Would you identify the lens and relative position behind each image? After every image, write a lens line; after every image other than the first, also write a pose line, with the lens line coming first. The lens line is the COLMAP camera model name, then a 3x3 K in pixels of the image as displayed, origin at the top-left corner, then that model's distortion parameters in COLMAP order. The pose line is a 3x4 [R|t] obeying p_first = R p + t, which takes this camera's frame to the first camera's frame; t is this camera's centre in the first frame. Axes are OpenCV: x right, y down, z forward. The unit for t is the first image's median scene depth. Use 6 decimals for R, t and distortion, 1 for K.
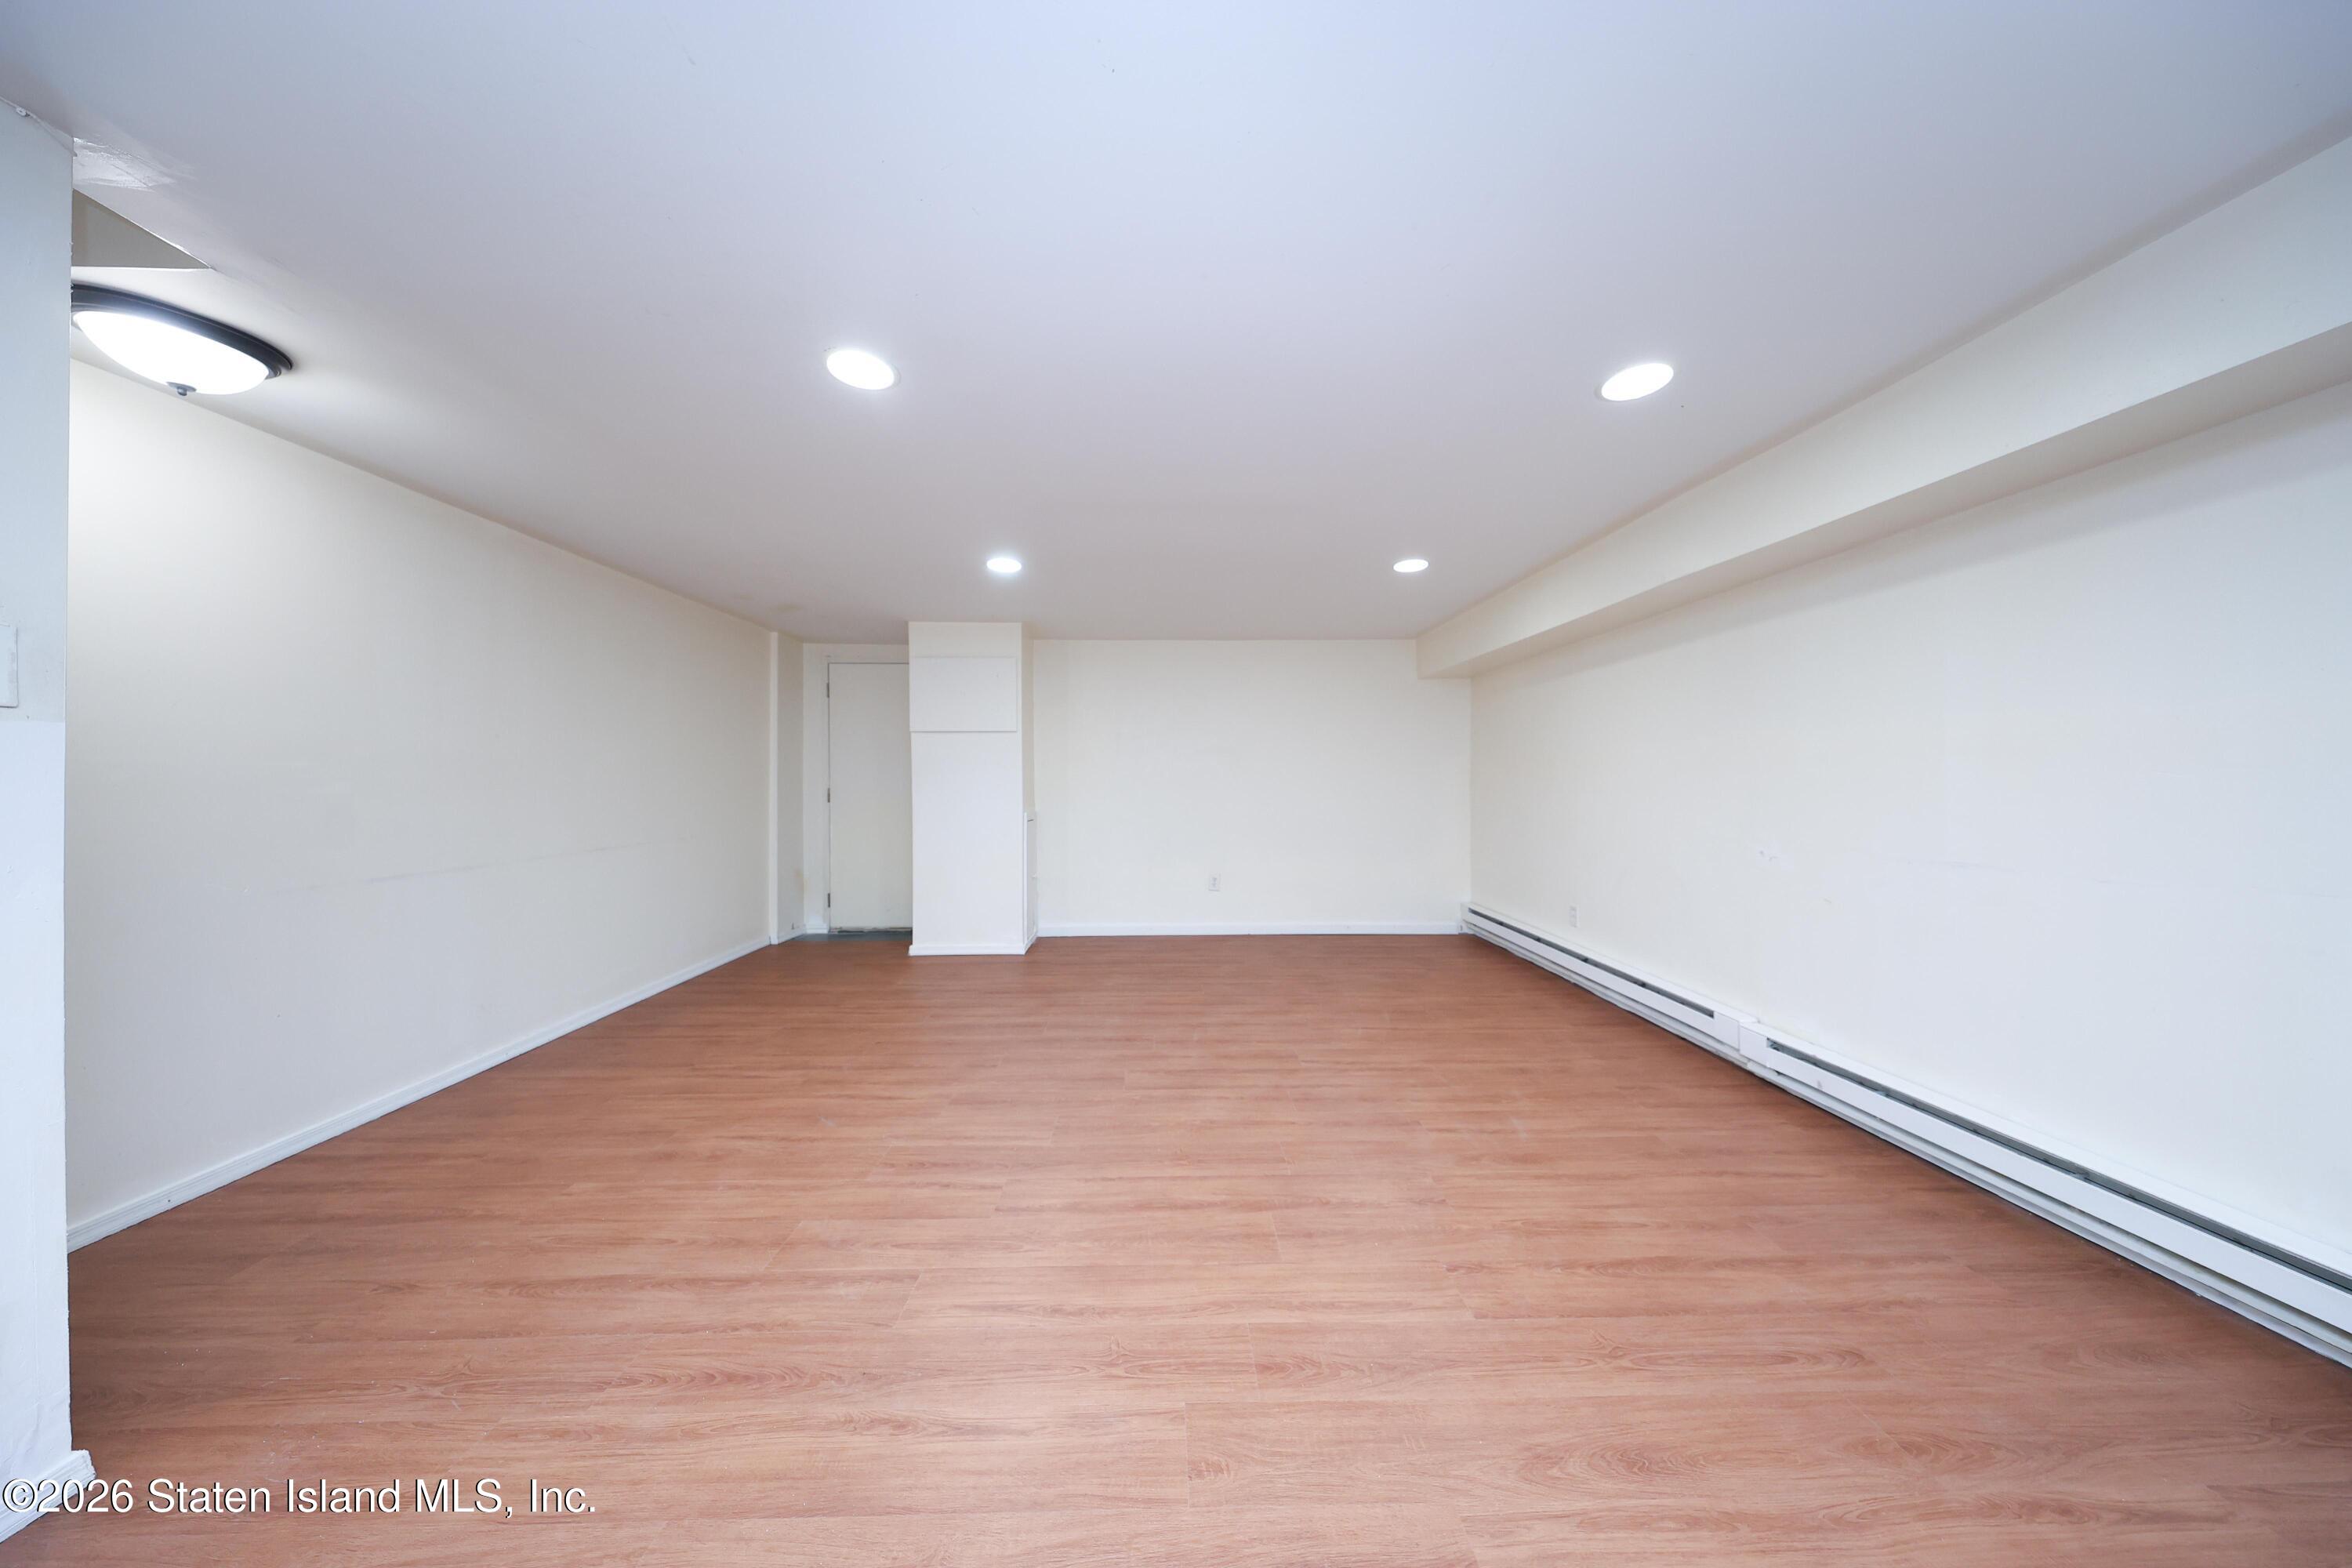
lens RADIAL K [[683.7, 0, 1176.0], [0, 683.7, 784.0], [0, 0, 1]] dist [-0.000930, -0.000063]
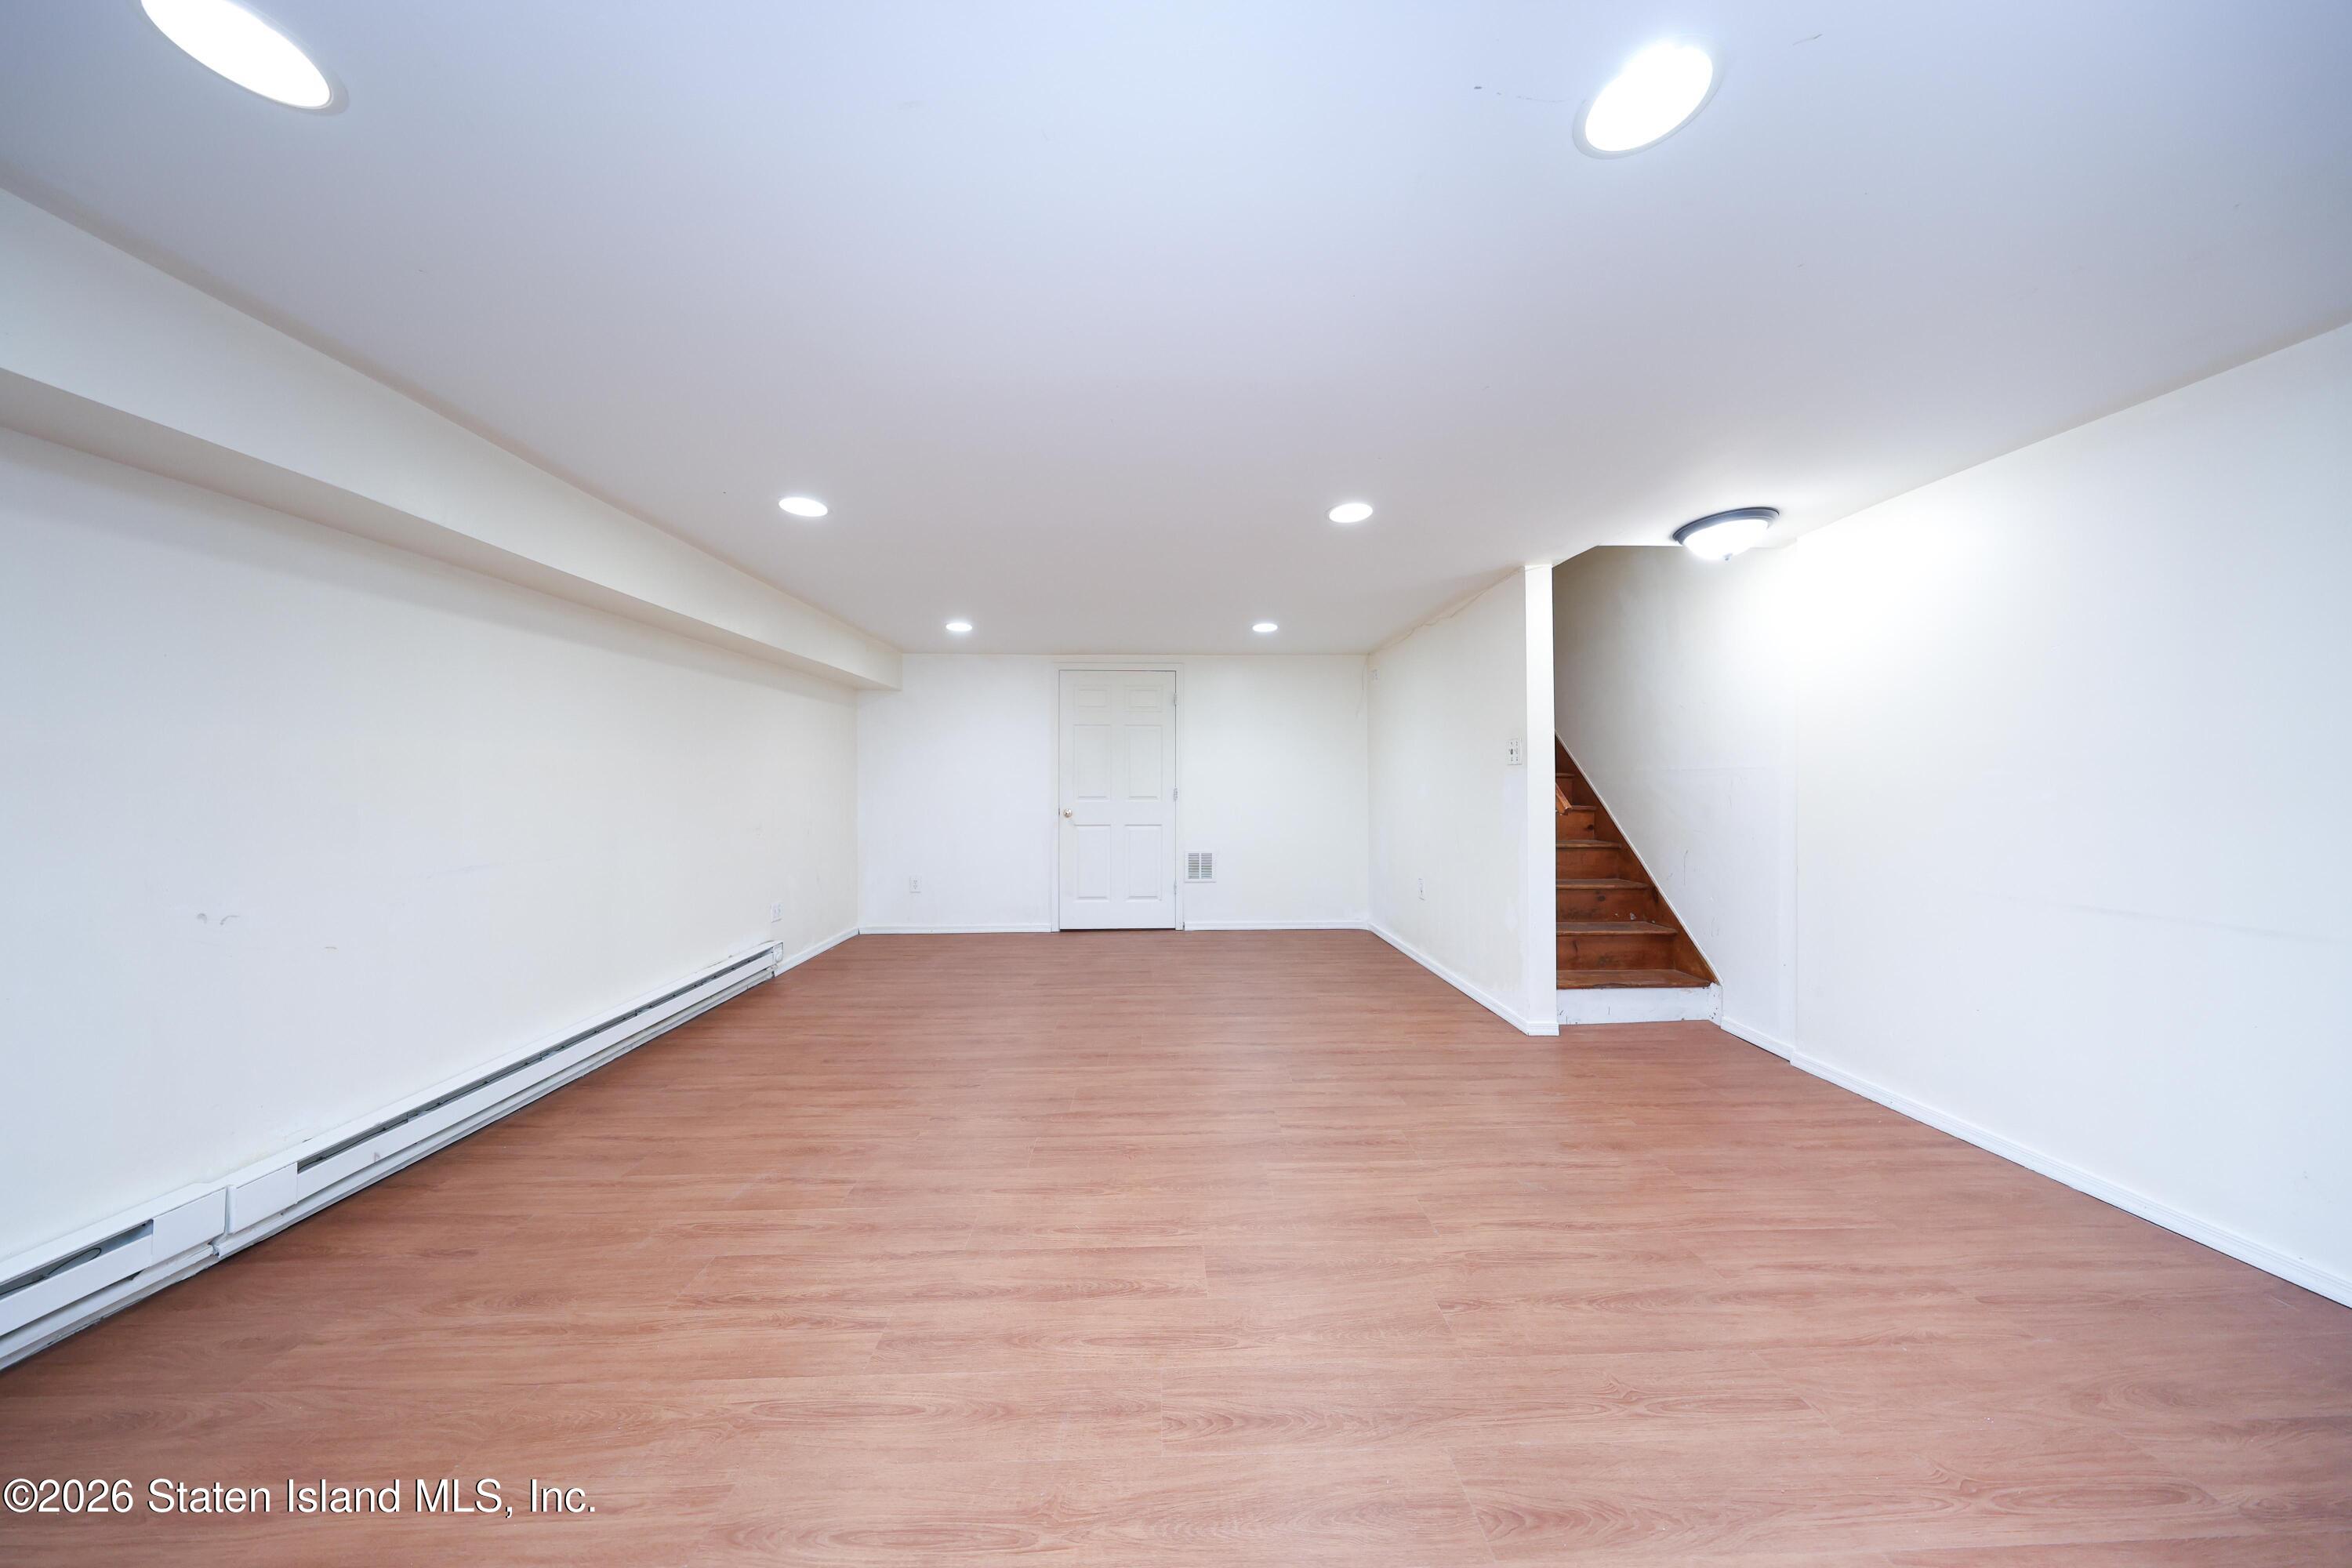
lens RADIAL K [[683.7, 0, 1176.0], [0, 683.7, 784.0], [0, 0, 1]] dist [-0.000930, -0.000063]
pose [[-0.999959, 0.004877, -0.007570, -0.056355], [0.004803, 0.999941, 0.009709, -0.029712], [0.007617, 0.009672, -0.999924, 2.032039]]
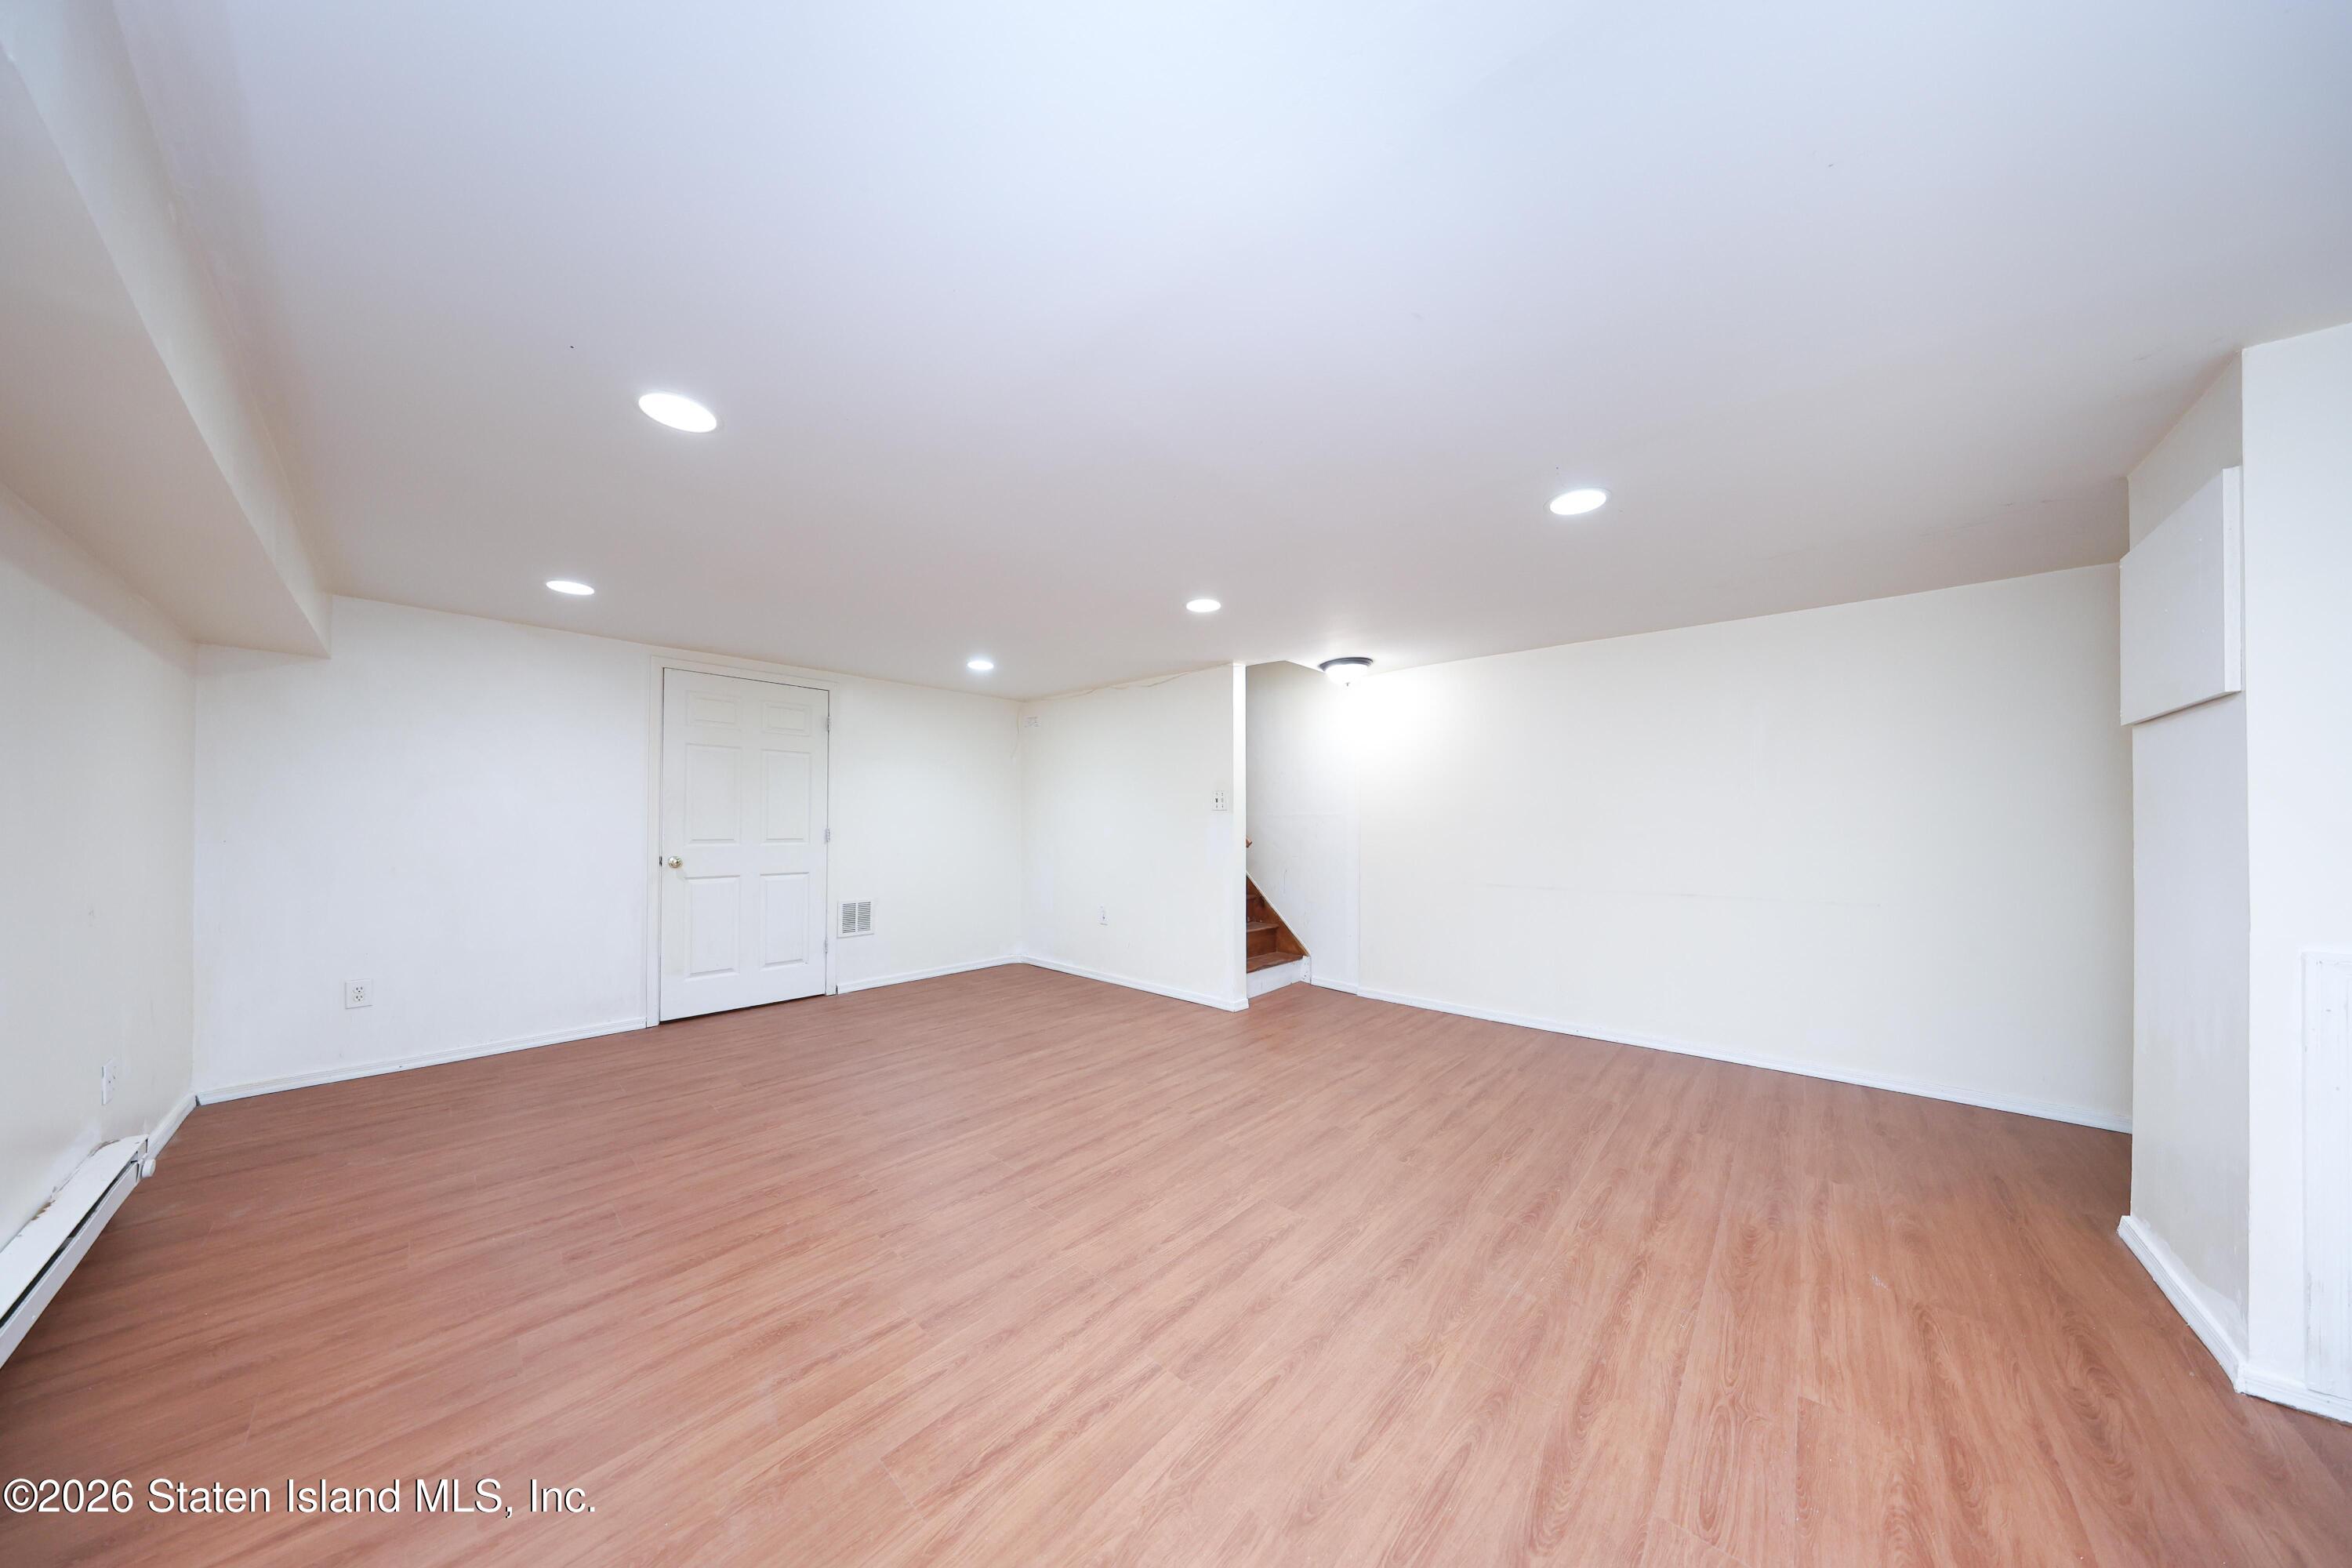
lens RADIAL K [[692.8, 0, 1185.7], [0, 692.8, 814.1], [0, 0, 1]] dist [-0.000540, 0.000070]
pose [[-0.687350, -0.007080, -0.726292, 0.756066], [-0.007275, 0.999969, -0.002863, -0.038783], [0.726290, 0.003316, -0.687380, 1.841357]]
